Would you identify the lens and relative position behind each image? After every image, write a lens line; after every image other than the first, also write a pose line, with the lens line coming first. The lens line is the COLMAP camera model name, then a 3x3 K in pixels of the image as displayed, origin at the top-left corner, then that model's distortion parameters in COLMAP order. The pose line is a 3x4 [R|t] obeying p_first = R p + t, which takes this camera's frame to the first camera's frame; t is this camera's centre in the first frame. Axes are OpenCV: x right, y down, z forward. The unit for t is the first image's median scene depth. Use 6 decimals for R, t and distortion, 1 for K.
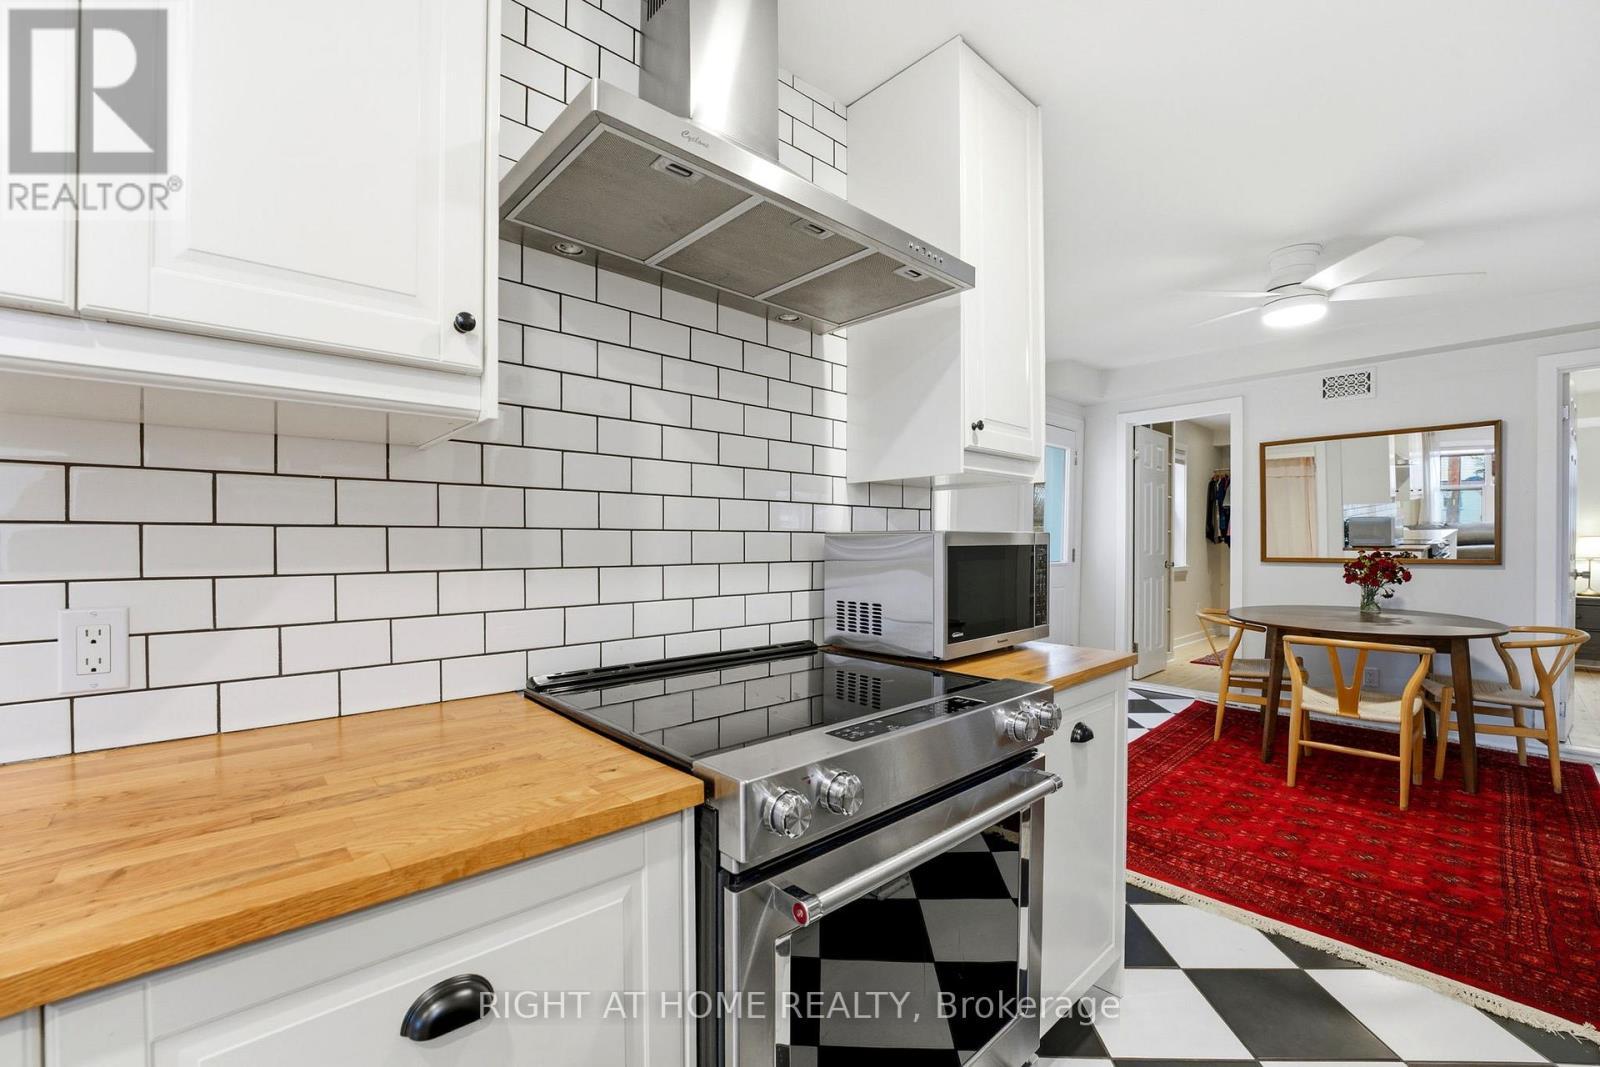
lens RADIAL K [[666.4, 0, 799.1], [0, 666.4, 547.2], [0, 0, 1]] dist [-0.034800, 0.006709]
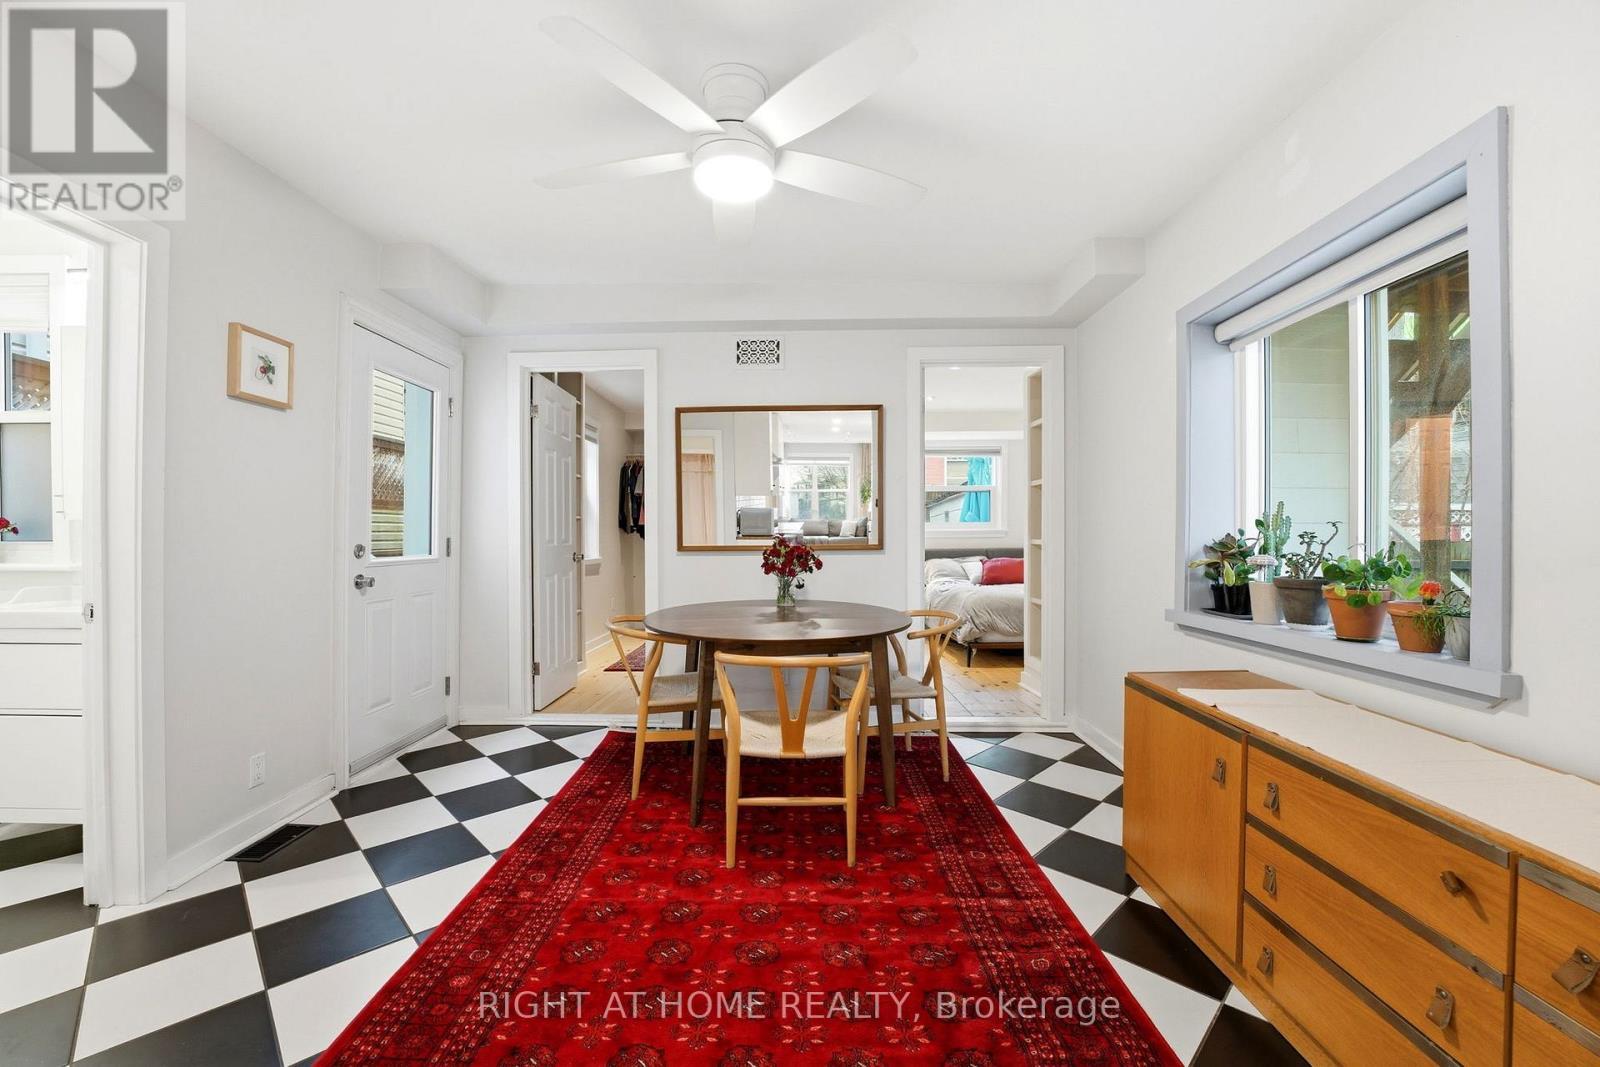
lens RADIAL K [[666.4, 0, 799.1], [0, 666.4, 547.2], [0, 0, 1]] dist [-0.034800, 0.006709]
pose [[0.684748, -0.014893, 0.728628, 0.225358], [0.008616, 0.999887, 0.012341, 0.009053], [-0.728729, -0.002173, 0.684798, 0.357627]]
